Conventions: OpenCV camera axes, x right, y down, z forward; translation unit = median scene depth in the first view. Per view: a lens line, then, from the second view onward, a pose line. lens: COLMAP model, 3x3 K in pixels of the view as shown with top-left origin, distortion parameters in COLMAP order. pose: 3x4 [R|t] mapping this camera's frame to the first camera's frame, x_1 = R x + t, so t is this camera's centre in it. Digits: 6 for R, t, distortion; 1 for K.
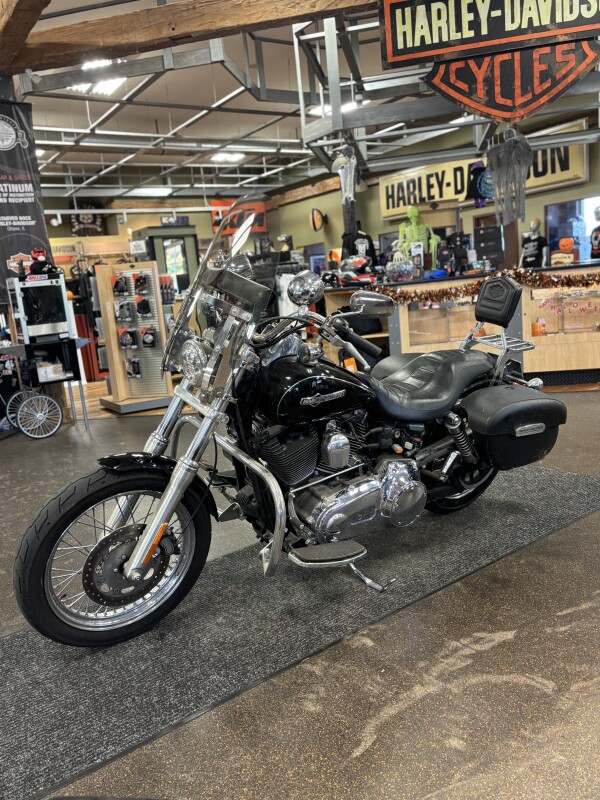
lens RADIAL K [[643.2, 0, 300.3], [0, 643.2, 399.4], [0, 0, 1]] dist [-0.004182, -0.000033]
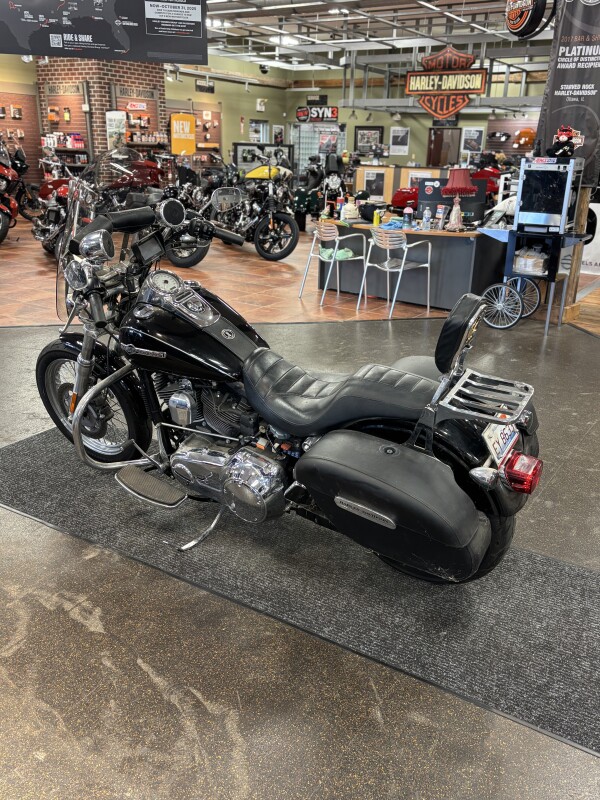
lens RADIAL K [[696.6, 0, 300.3], [0, 696.6, 400.5], [0, 0, 1]] dist [0.005640, -0.005357]
pose [[0.381518, 0.409489, -0.828711, 0.414244], [-0.225315, 0.910679, 0.346262, -0.142005], [0.896480, 0.054616, 0.439705, 0.267645]]
